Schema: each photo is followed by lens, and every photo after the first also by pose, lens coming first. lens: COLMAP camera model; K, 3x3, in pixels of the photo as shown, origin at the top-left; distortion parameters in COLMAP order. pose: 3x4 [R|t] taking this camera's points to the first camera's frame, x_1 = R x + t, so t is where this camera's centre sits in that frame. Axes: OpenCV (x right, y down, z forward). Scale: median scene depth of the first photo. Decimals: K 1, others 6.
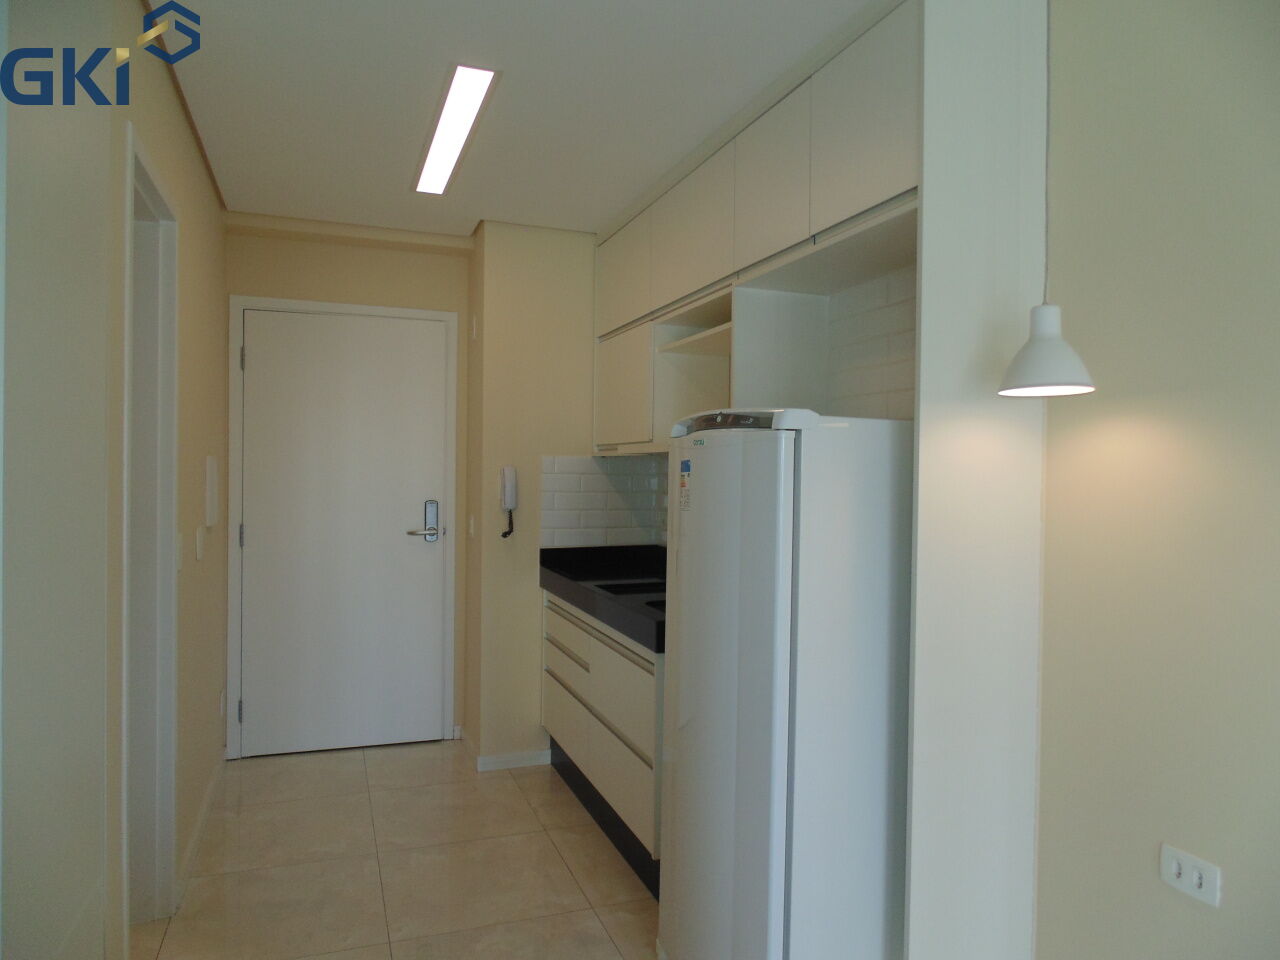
lens RADIAL K [[844.9, 0, 646.9], [0, 844.9, 479.1], [0, 0, 1]] dist [-0.017748, 0.001087]
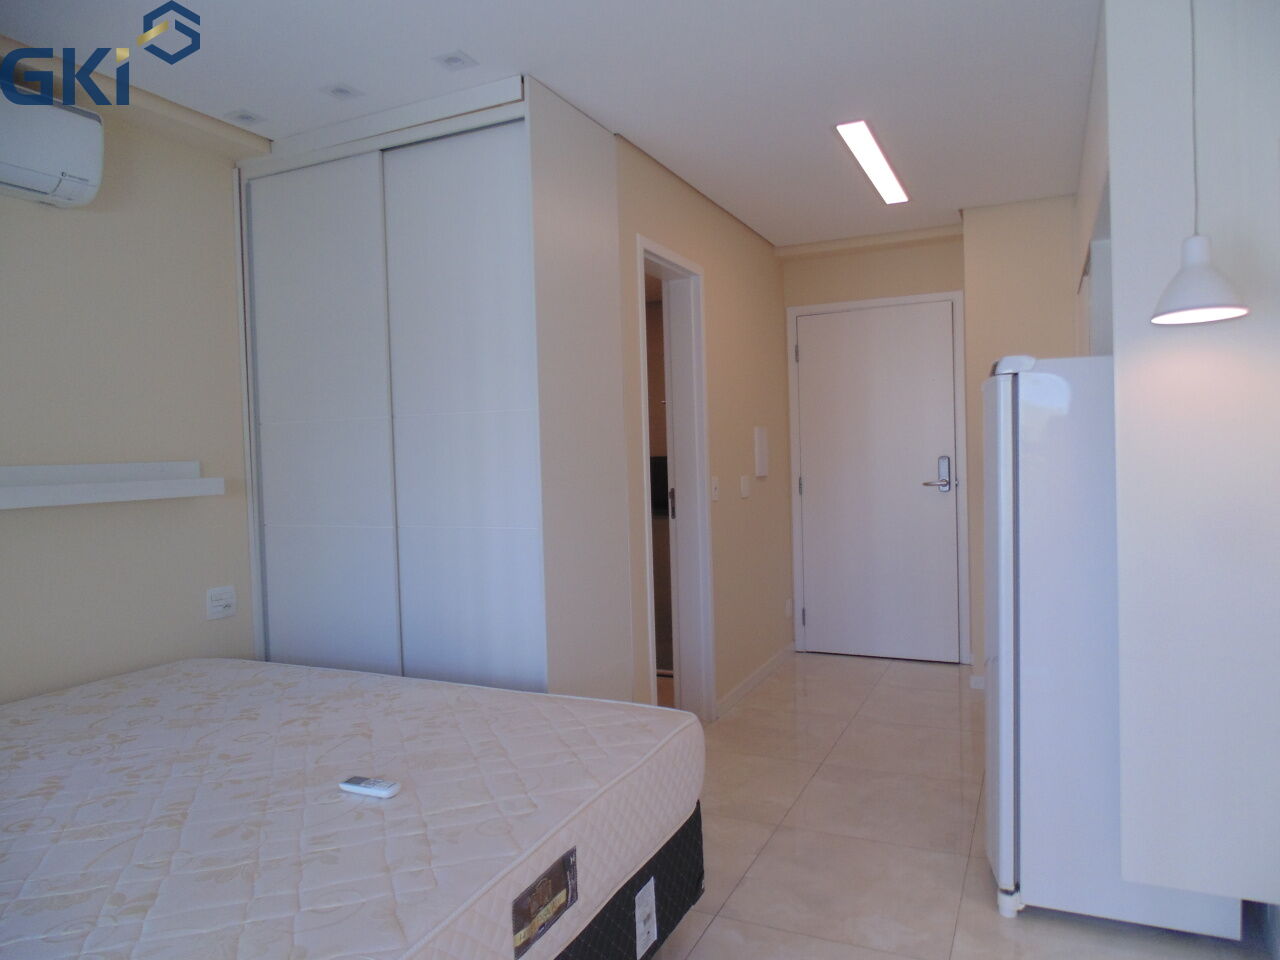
lens RADIAL K [[844.9, 0, 652.0], [0, 844.9, 475.1], [0, 0, 1]] dist [-0.017748, 0.001087]
pose [[0.697322, -0.014104, -0.716620, 0.325723], [0.032099, 0.999418, 0.011565, 0.027780], [0.716039, -0.031067, 0.697368, -0.110292]]
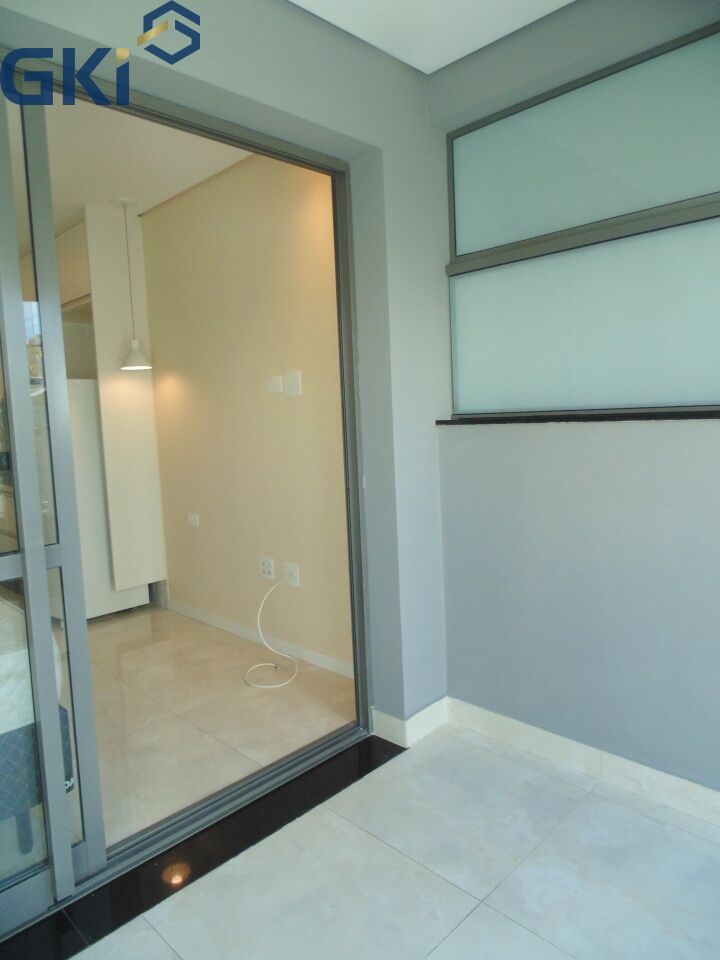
lens RADIAL K [[633.7, 0, 358.1], [0, 633.7, 472.1], [0, 0, 1]] dist [-0.017748, 0.001087]
pose [[0.902493, -0.092427, 0.420669, 0.089096], [0.058021, 0.993890, 0.093896, 0.041820], [-0.426778, -0.060333, 0.902342, -0.593225]]
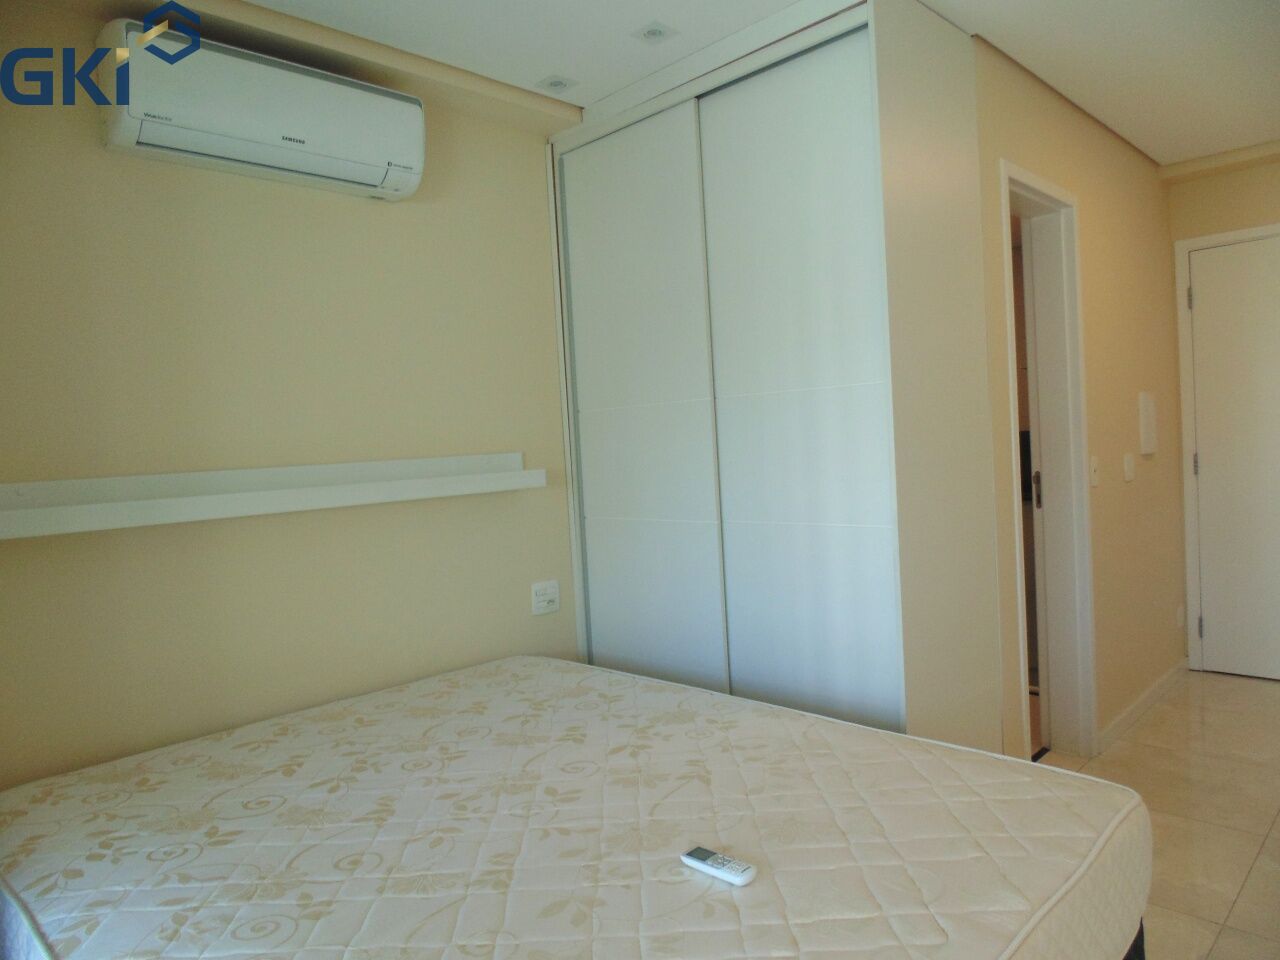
lens RADIAL K [[844.9, 0, 649.5], [0, 844.9, 475.3], [0, 0, 1]] dist [-0.017748, 0.001087]
pose [[0.409740, 0.000032, -0.912203, 0.212772], [0.053375, 0.998286, 0.024009, 0.019105], [0.910640, -0.058527, 0.409036, -0.073675]]
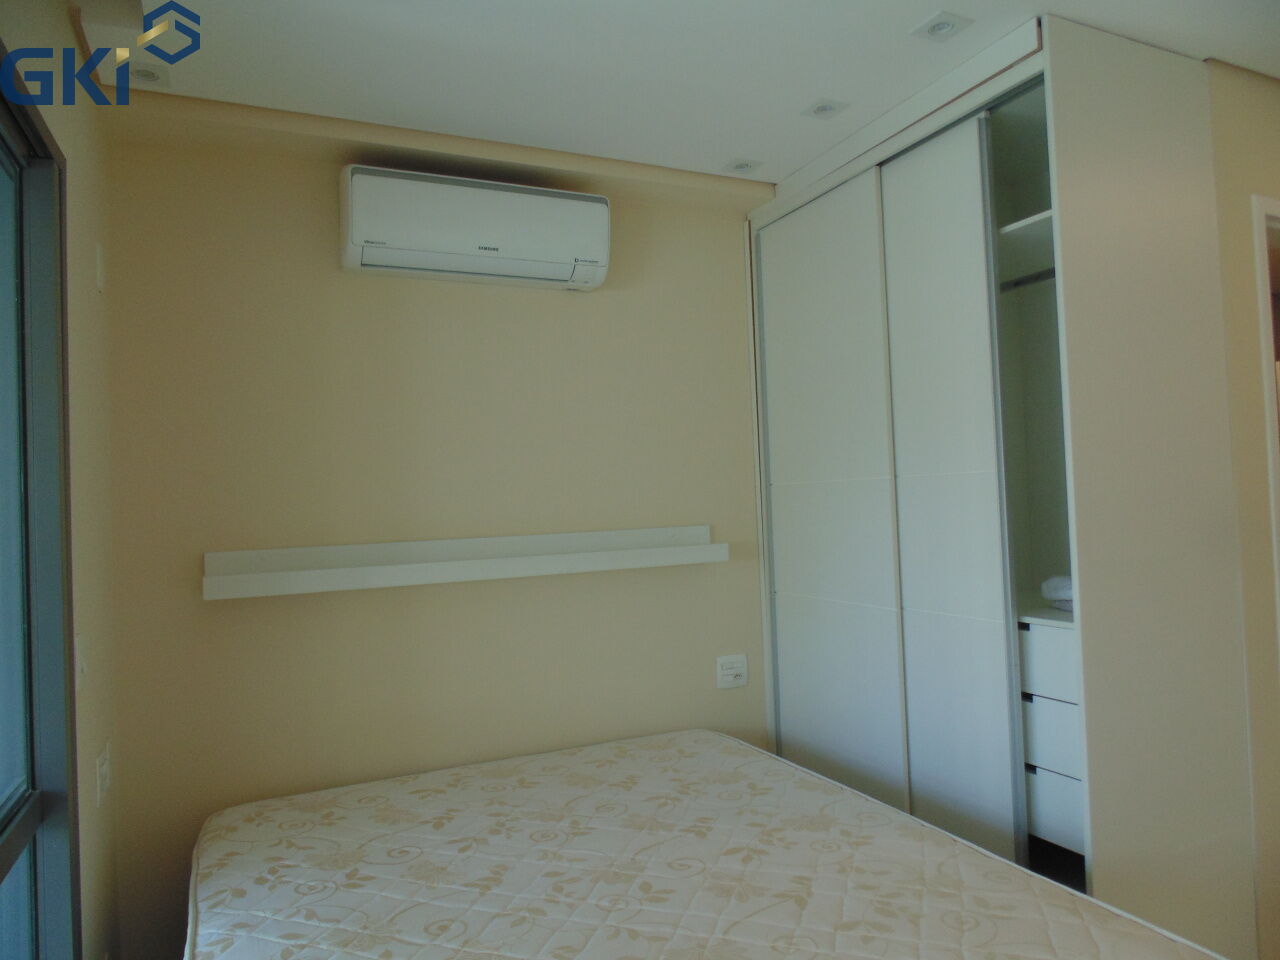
lens RADIAL K [[844.9, 0, 658.2], [0, 844.9, 477.0], [0, 0, 1]] dist [-0.017748, 0.001087]
pose [[0.077015, -0.042963, -0.996104, 0.236848], [0.031187, 0.998686, -0.040663, -0.003788], [0.996542, -0.027934, 0.078253, 0.028539]]
